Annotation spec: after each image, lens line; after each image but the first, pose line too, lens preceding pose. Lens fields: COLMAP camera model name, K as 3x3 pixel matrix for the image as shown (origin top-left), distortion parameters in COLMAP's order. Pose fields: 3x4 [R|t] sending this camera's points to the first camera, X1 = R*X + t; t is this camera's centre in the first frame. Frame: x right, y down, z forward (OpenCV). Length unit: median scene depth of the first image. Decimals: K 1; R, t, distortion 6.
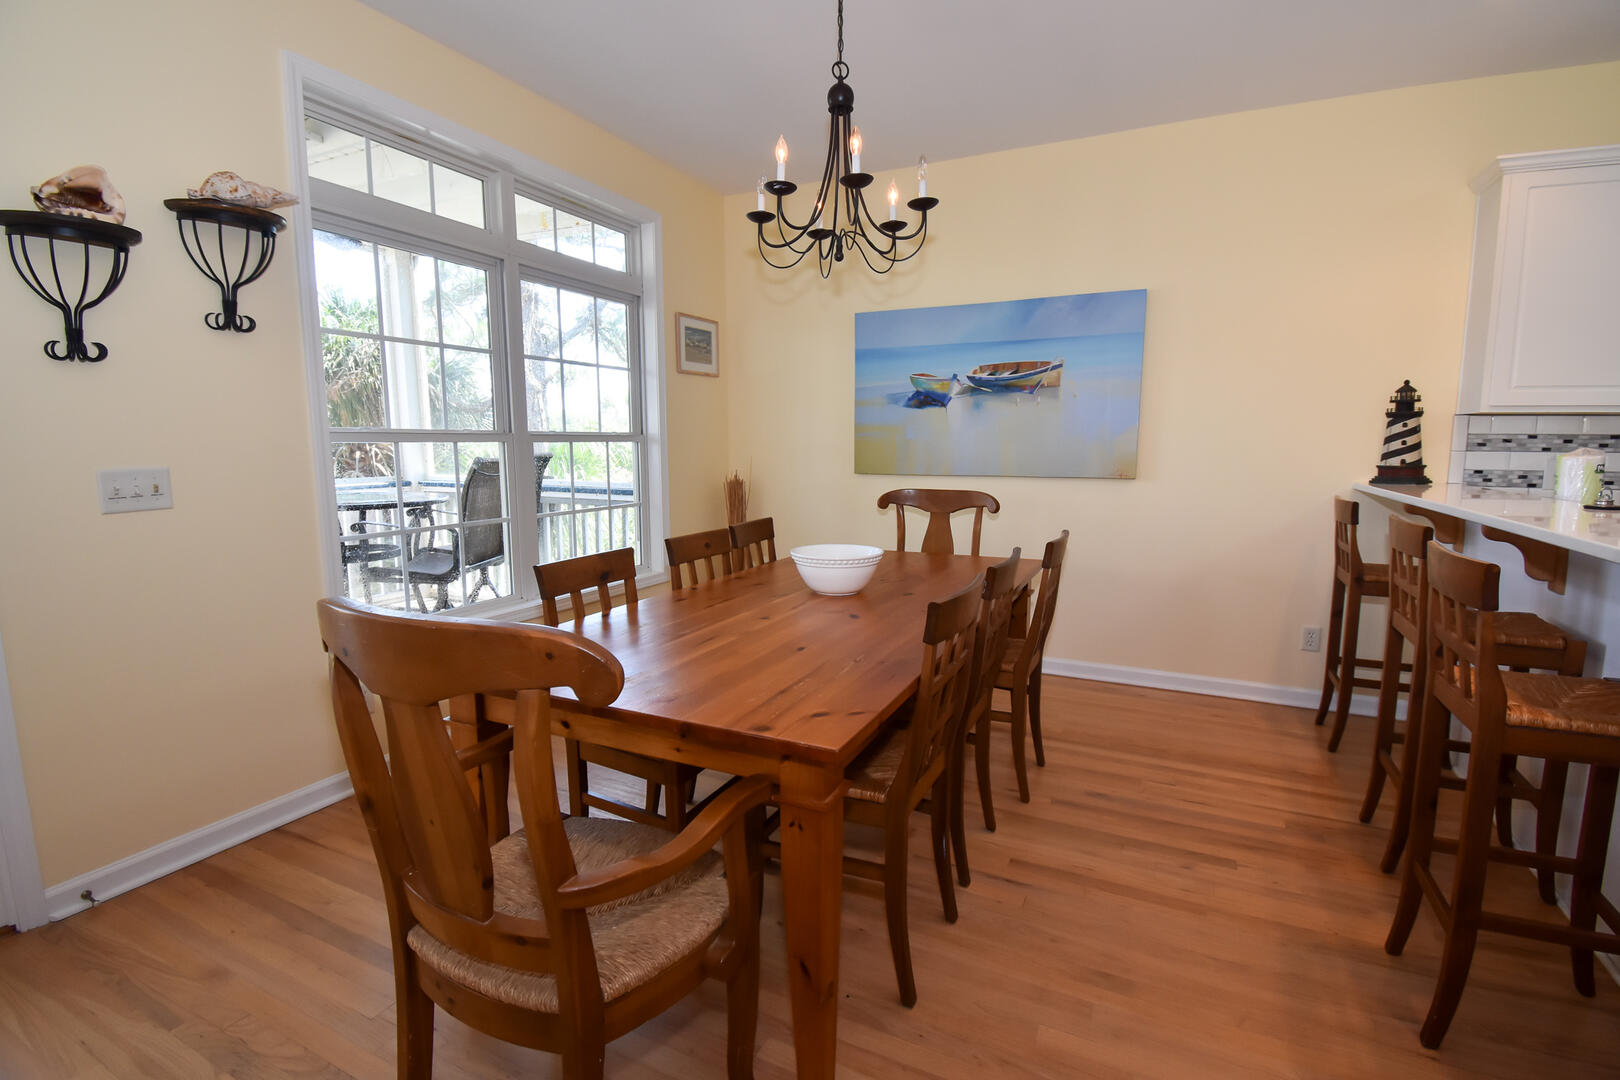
lens RADIAL K [[743.0, 0, 810.0], [0, 743.0, 540.0], [0, 0, 1]] dist [0.027454, -0.033180]
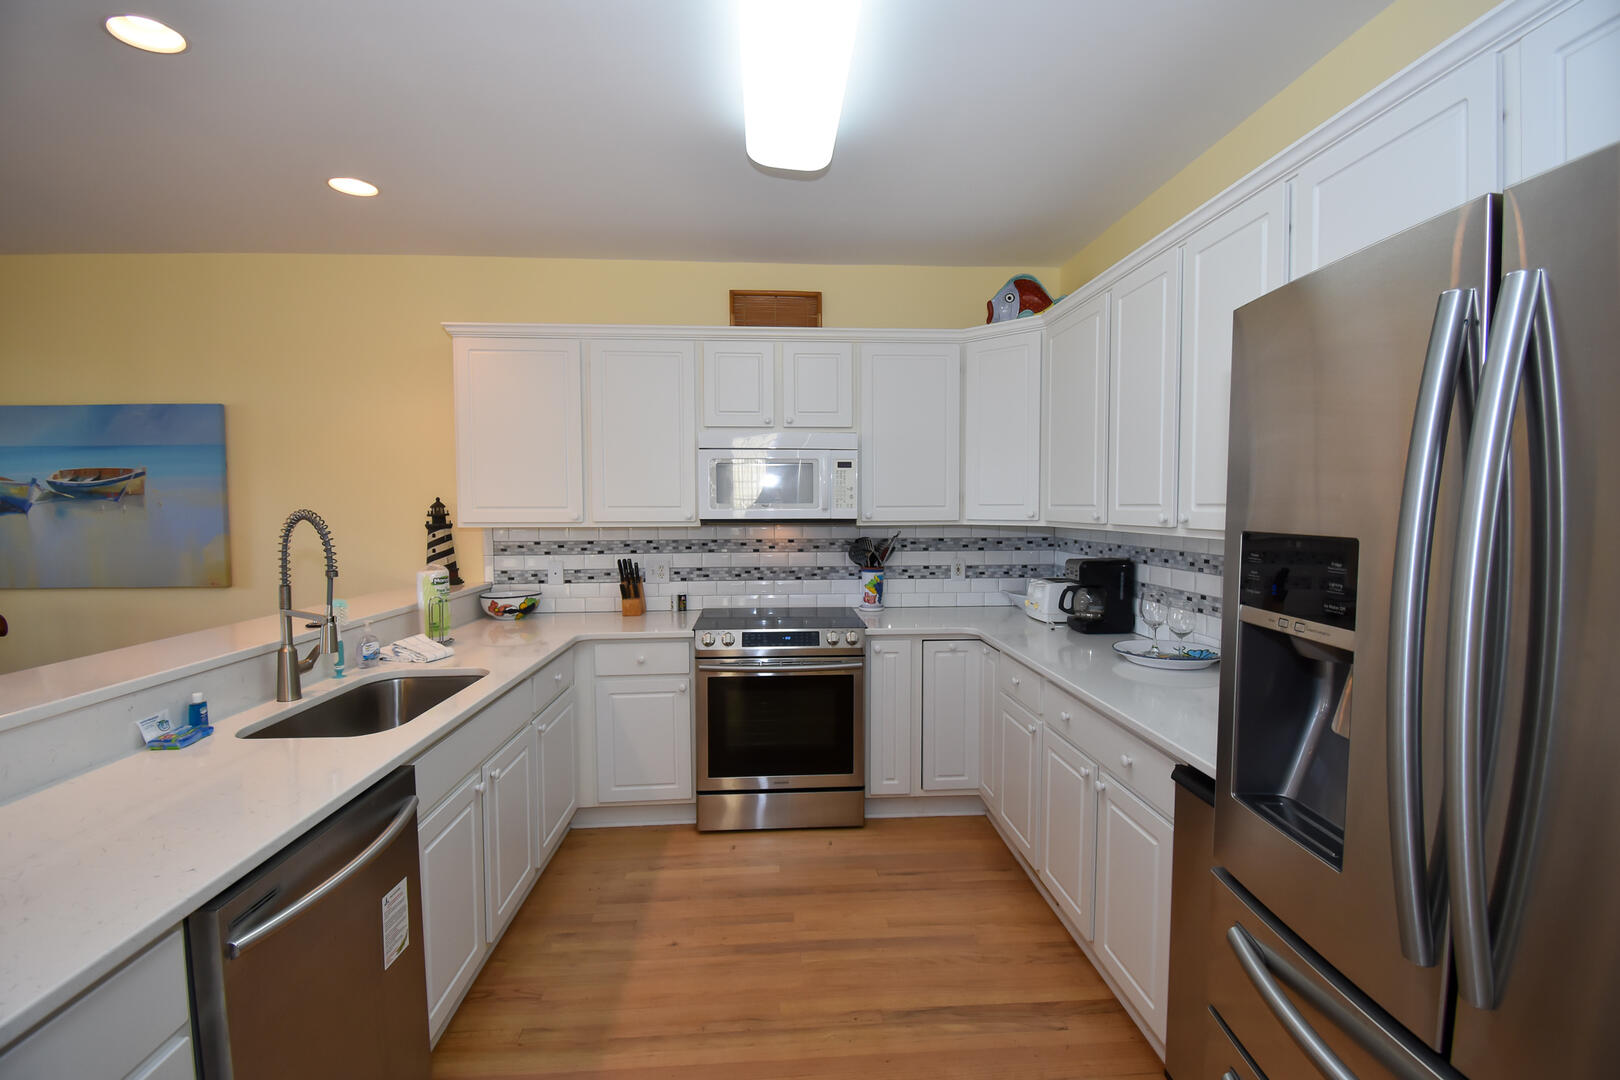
lens RADIAL K [[743.0, 0, 810.0], [0, 743.0, 540.0], [0, 0, 1]] dist [0.027454, -0.033180]
pose [[0.867380, -0.025300, 0.497003, 0.651381], [0.068210, 0.995325, -0.068375, -0.023528], [-0.492949, 0.093208, 0.865051, -0.279523]]
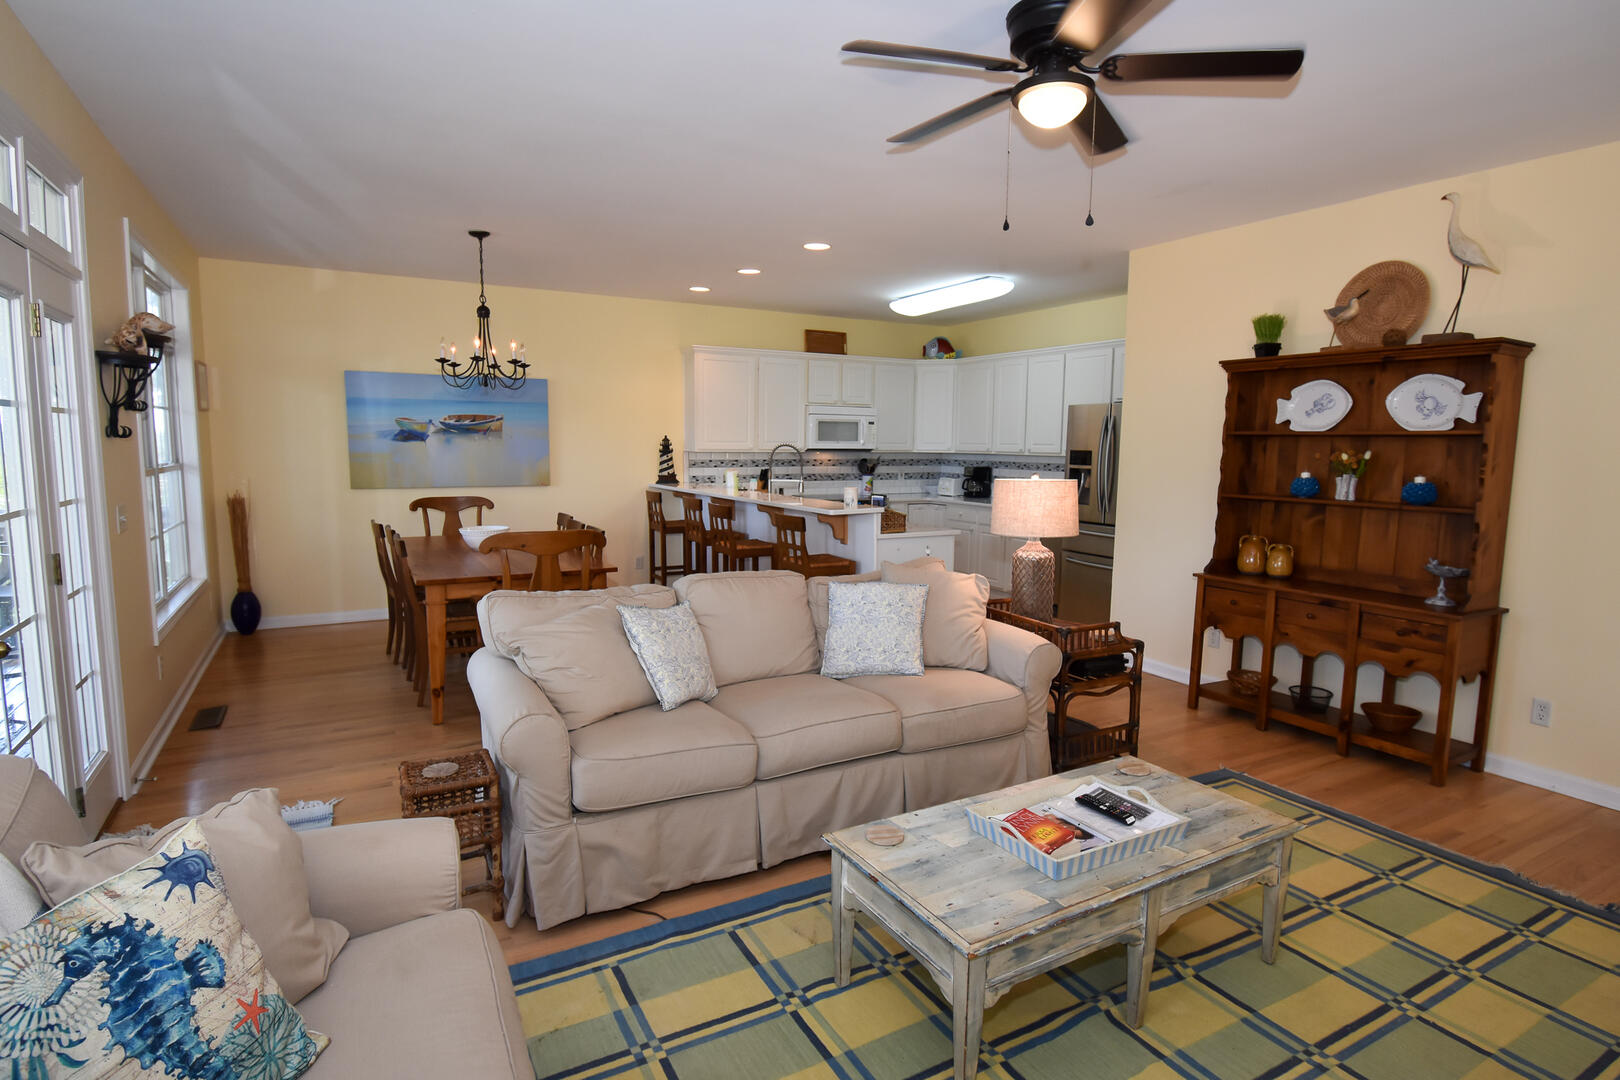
lens RADIAL K [[879.4, 0, 846.4], [0, 879.4, 542.6], [0, 0, 1]] dist [0.022694, -0.000037]
pose [[0.550965, -0.089076, 0.829761, -0.960576], [0.100743, 0.994115, 0.039826, 0.041603], [-0.828426, 0.061650, 0.556696, -0.762286]]
